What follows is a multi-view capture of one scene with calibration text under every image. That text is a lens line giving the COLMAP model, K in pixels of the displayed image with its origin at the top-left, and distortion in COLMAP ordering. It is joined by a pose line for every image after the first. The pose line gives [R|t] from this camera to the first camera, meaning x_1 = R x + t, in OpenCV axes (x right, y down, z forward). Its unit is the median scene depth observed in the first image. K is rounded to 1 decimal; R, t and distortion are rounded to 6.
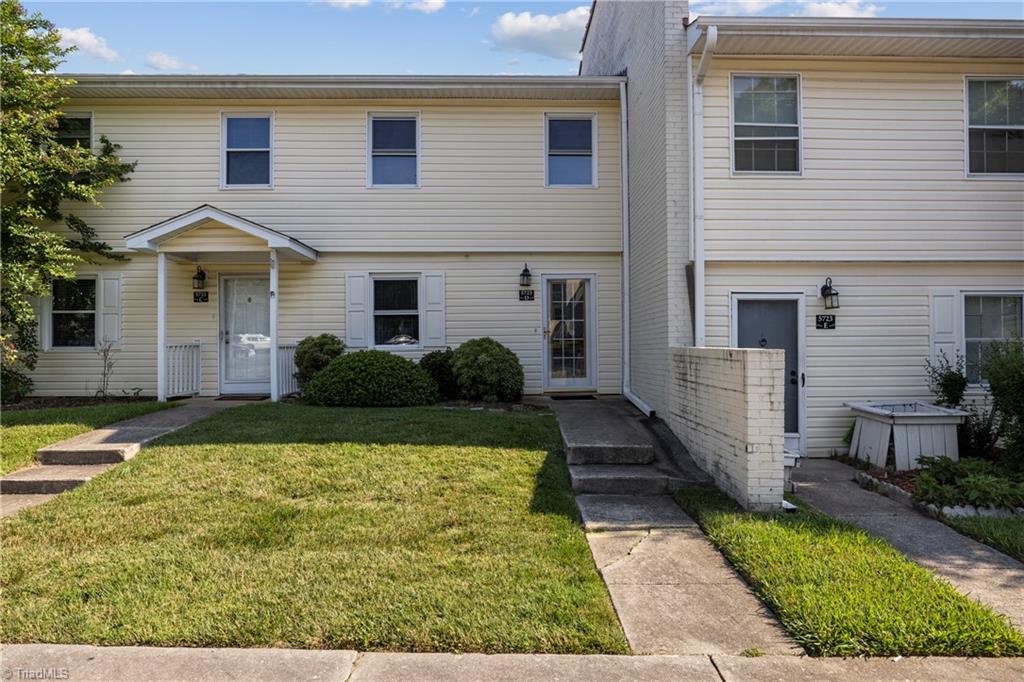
lens RADIAL K [[472.4, 0, 512.0], [0, 472.4, 341.0], [0, 0, 1]] dist [-0.011533, -0.000046]
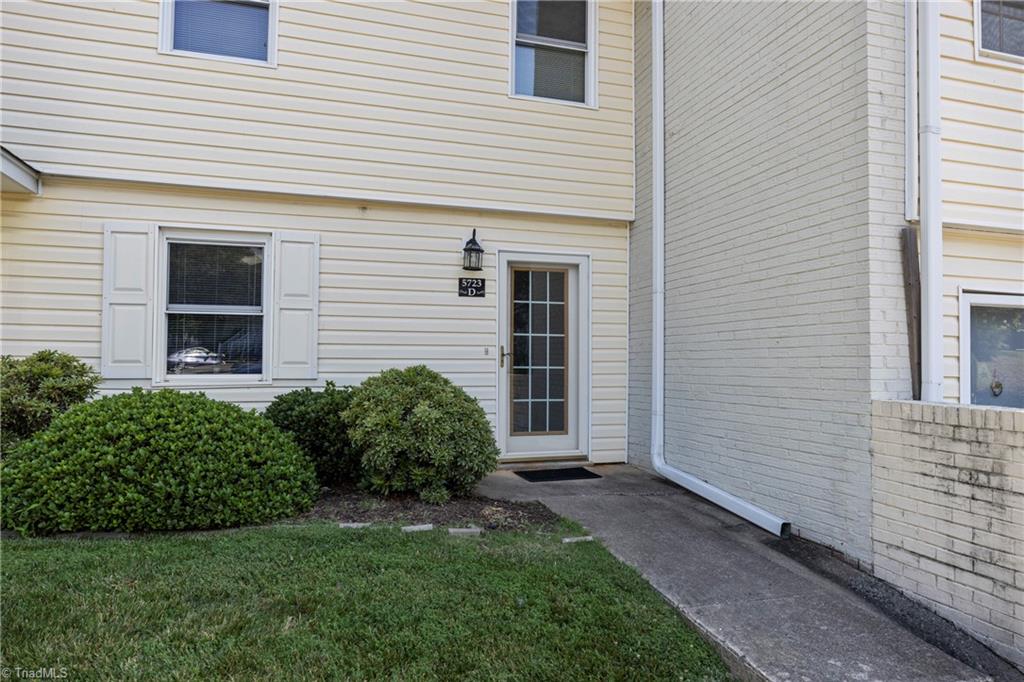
lens RADIAL K [[565.5, 0, 478.0], [0, 565.5, 339.4], [0, 0, 1]] dist [-0.005367, -0.000185]
pose [[0.970976, 0.023120, 0.238057, -0.127155], [-0.016321, 0.999402, -0.030490, -0.016852], [-0.238620, 0.025720, 0.970772, 0.383473]]
